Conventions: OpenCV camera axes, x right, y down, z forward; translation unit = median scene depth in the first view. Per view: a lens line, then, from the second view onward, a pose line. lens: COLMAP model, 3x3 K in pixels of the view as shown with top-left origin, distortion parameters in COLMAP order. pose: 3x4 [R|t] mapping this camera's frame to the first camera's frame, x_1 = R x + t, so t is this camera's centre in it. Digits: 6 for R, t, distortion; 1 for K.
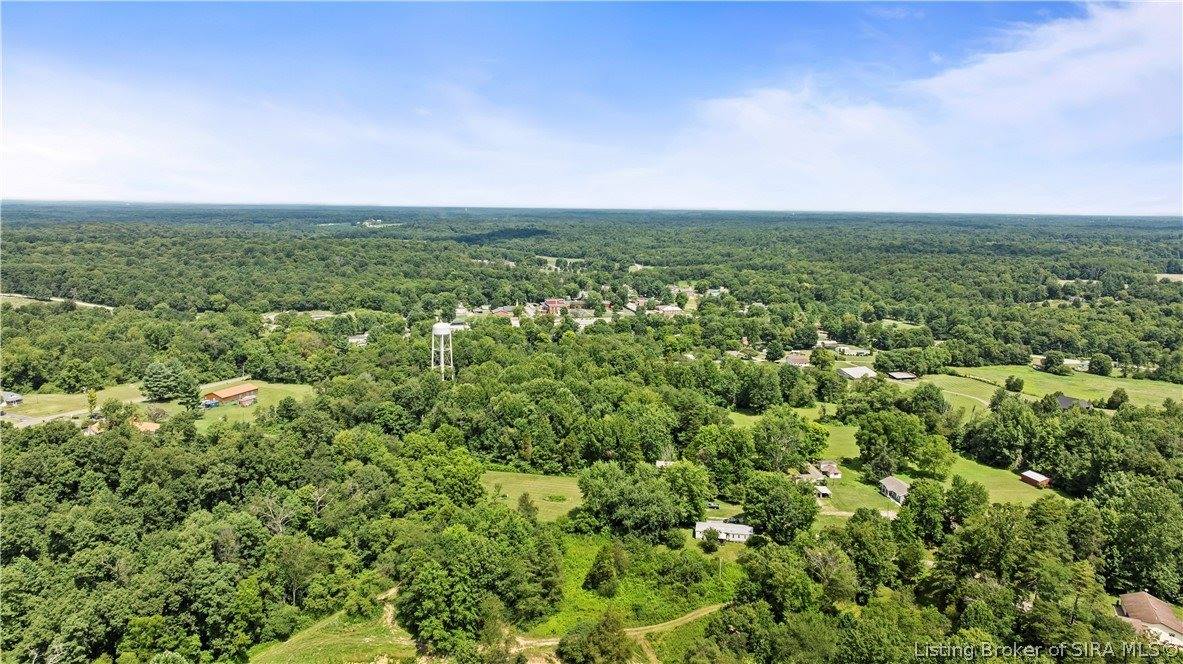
lens RADIAL K [[830.1, 0, 578.9], [0, 830.1, 327.6], [0, 0, 1]] dist [-0.002152, -0.036551]
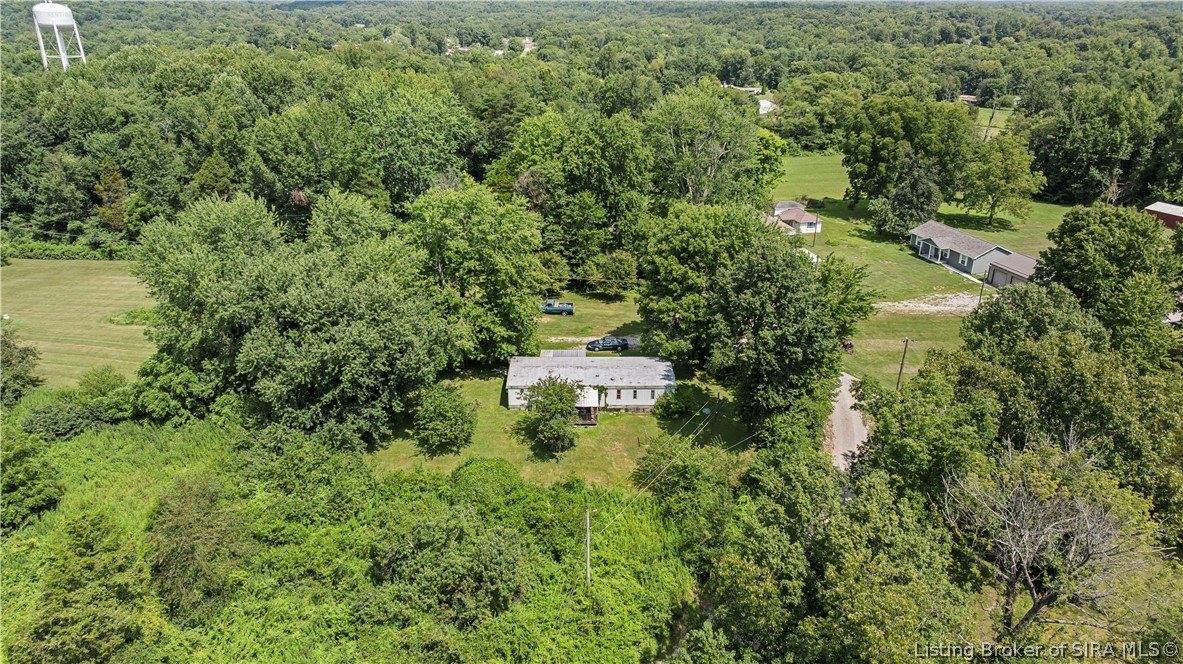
lens RADIAL K [[830.1, 0, 578.9], [0, 830.1, 327.6], [0, 0, 1]] dist [-0.002152, -0.036551]
pose [[0.982738, -0.070481, 0.171051, 0.109423], [0.028074, 0.970693, 0.238678, 0.137858], [-0.182860, -0.229755, 0.955916, 0.656204]]
